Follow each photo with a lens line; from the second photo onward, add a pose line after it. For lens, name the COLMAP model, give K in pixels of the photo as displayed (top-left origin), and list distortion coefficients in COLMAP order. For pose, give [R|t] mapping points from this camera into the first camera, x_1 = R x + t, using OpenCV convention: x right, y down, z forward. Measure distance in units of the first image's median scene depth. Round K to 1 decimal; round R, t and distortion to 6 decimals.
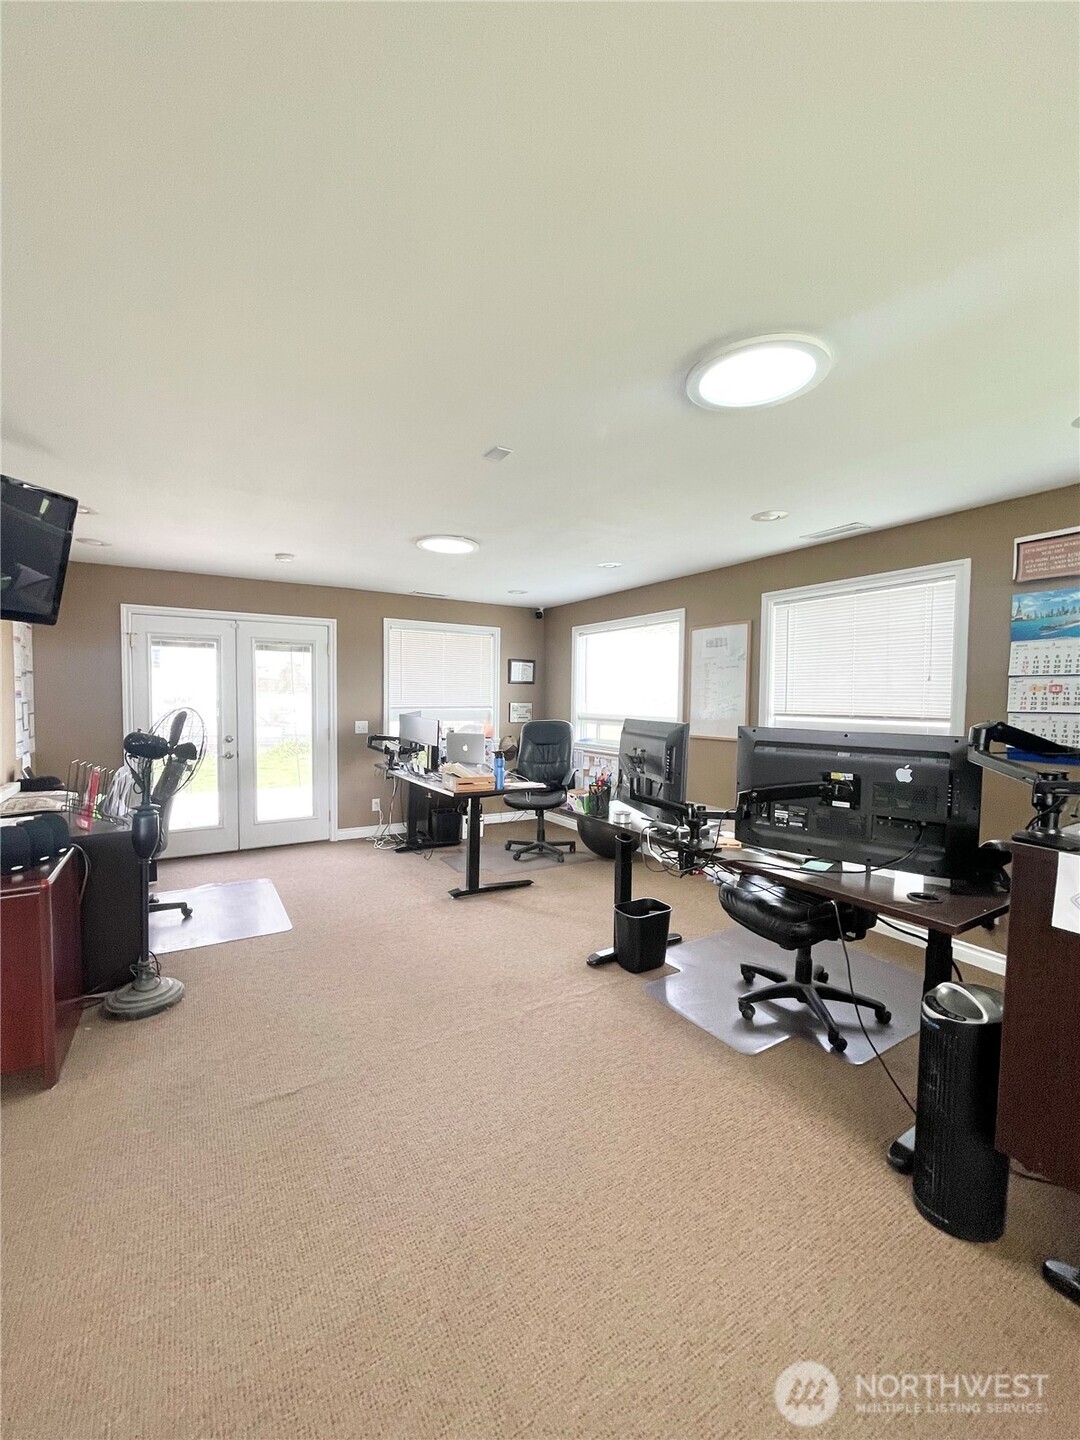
lens RADIAL K [[581.2, 0, 529.5], [0, 581.2, 724.4], [0, 0, 1]] dist [-0.003308, 0.000190]
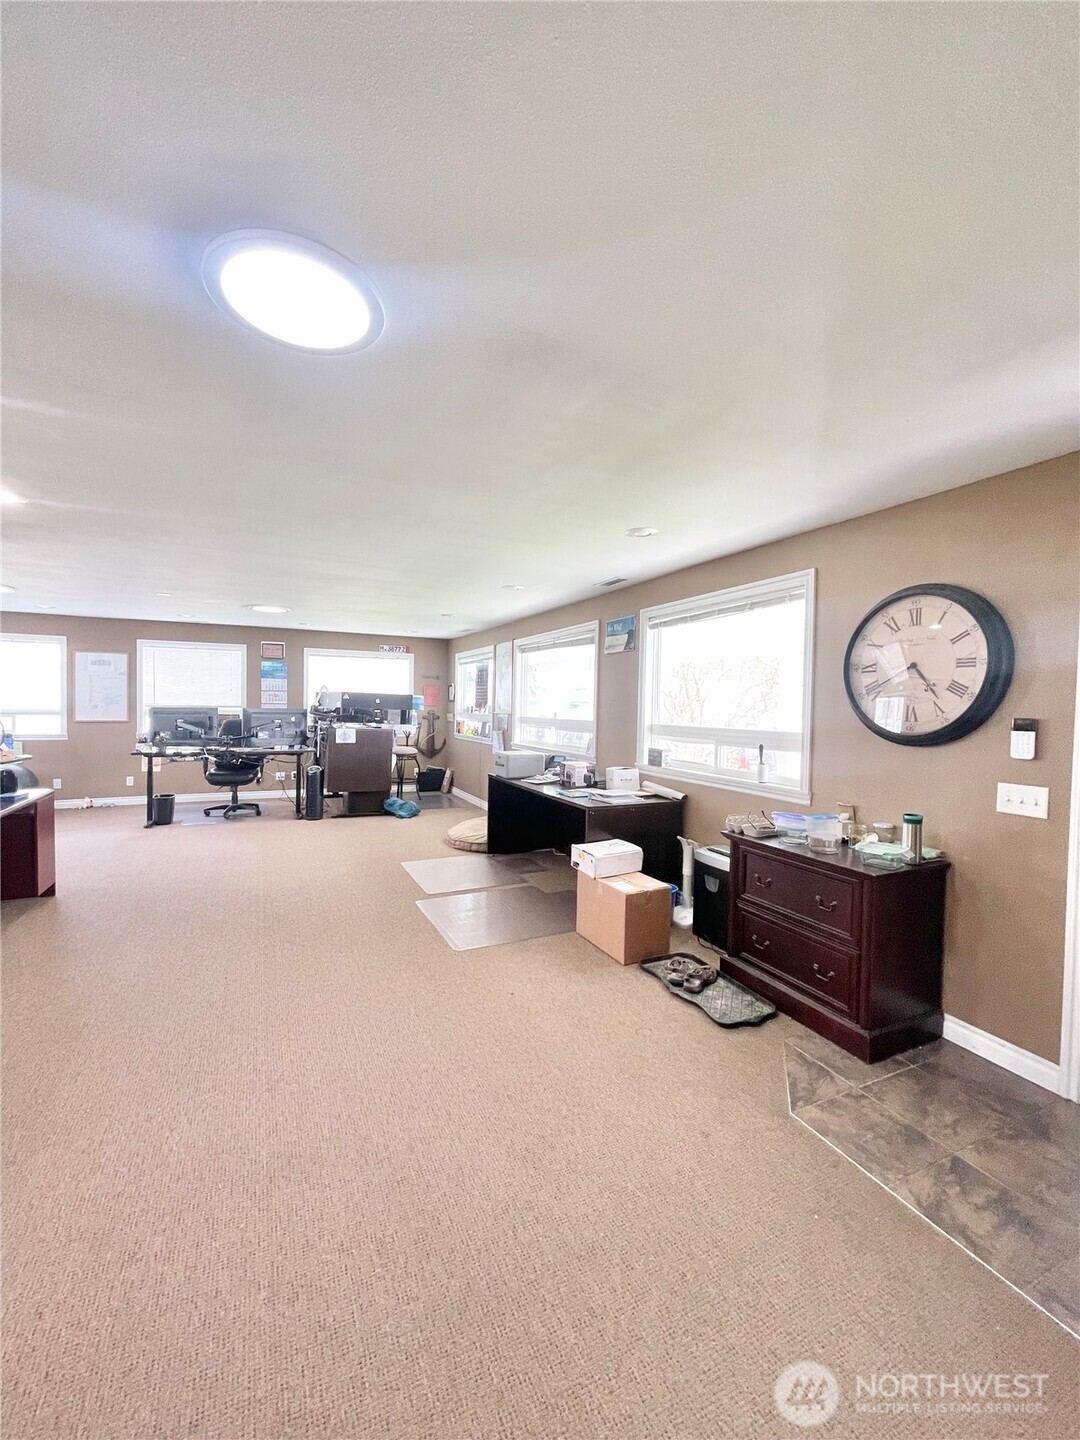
lens RADIAL K [[581.2, 0, 529.1], [0, 581.2, 728.3], [0, 0, 1]] dist [-0.003308, 0.000190]
pose [[0.119095, -0.040362, 0.992062, -1.251257], [0.033035, 0.998781, 0.036670, 0.026350], [-0.992333, 0.028405, 0.120283, -0.415431]]
